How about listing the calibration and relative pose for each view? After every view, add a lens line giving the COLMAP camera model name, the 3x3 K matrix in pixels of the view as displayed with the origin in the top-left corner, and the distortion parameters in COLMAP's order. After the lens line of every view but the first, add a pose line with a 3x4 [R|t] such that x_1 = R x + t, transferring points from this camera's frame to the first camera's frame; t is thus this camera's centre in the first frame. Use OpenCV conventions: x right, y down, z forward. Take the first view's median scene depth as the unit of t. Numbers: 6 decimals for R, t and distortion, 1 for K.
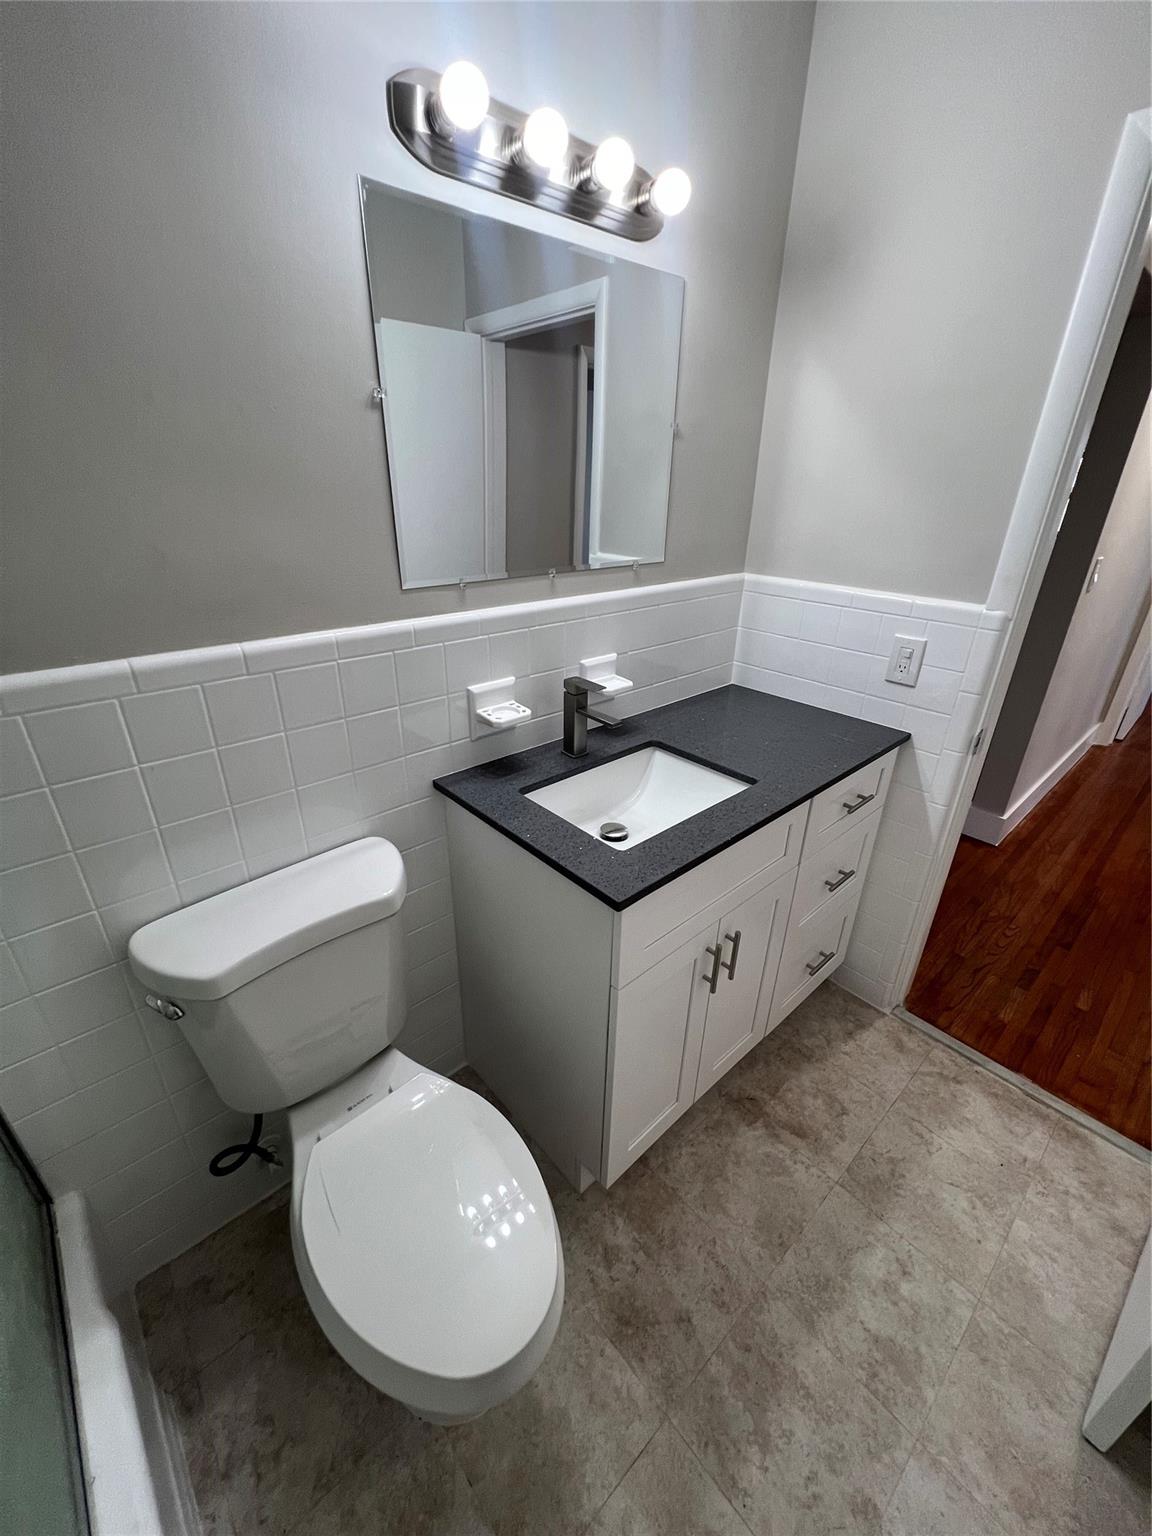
lens RADIAL K [[611.8, 0, 576.2], [0, 611.8, 766.1], [0, 0, 1]] dist [0.002639, 0.000333]
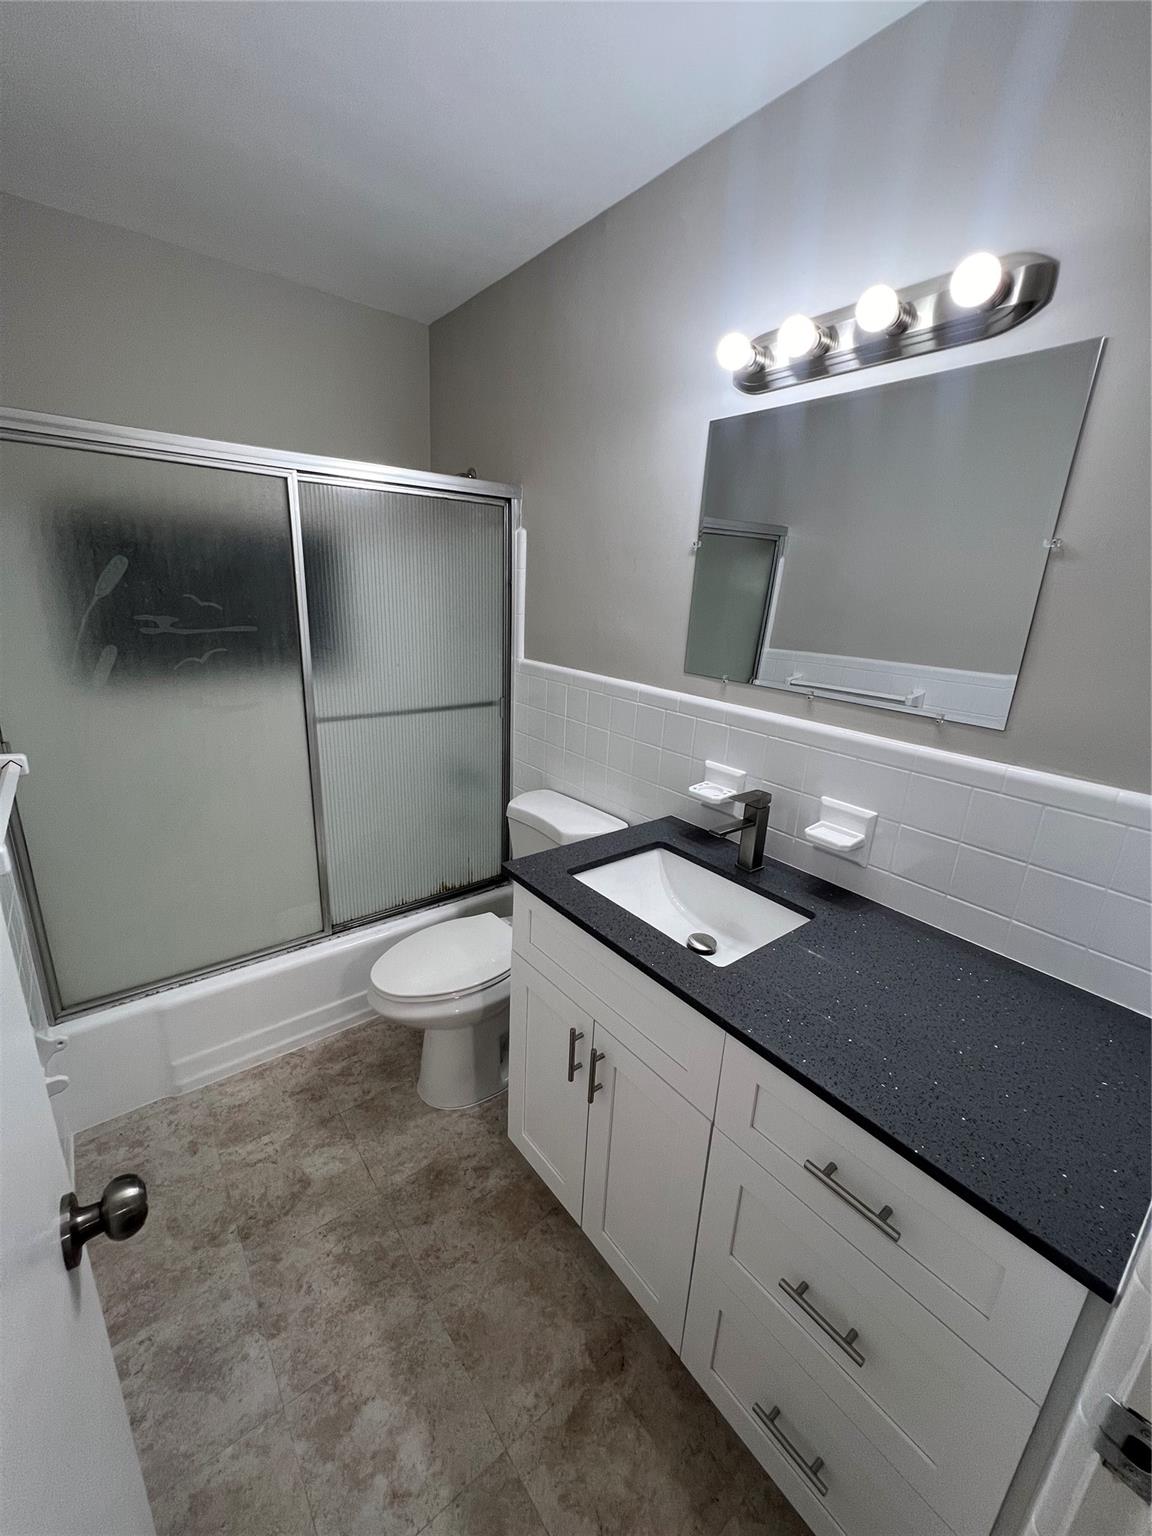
lens RADIAL K [[611.8, 0, 575.0], [0, 611.8, 762.9], [0, 0, 1]] dist [0.002639, 0.000333]
pose [[-0.048645, 0.270904, -0.961376, 1.043387], [-0.464441, 0.845995, 0.261892, -0.332183], [0.884267, 0.459242, 0.084665, 0.687721]]
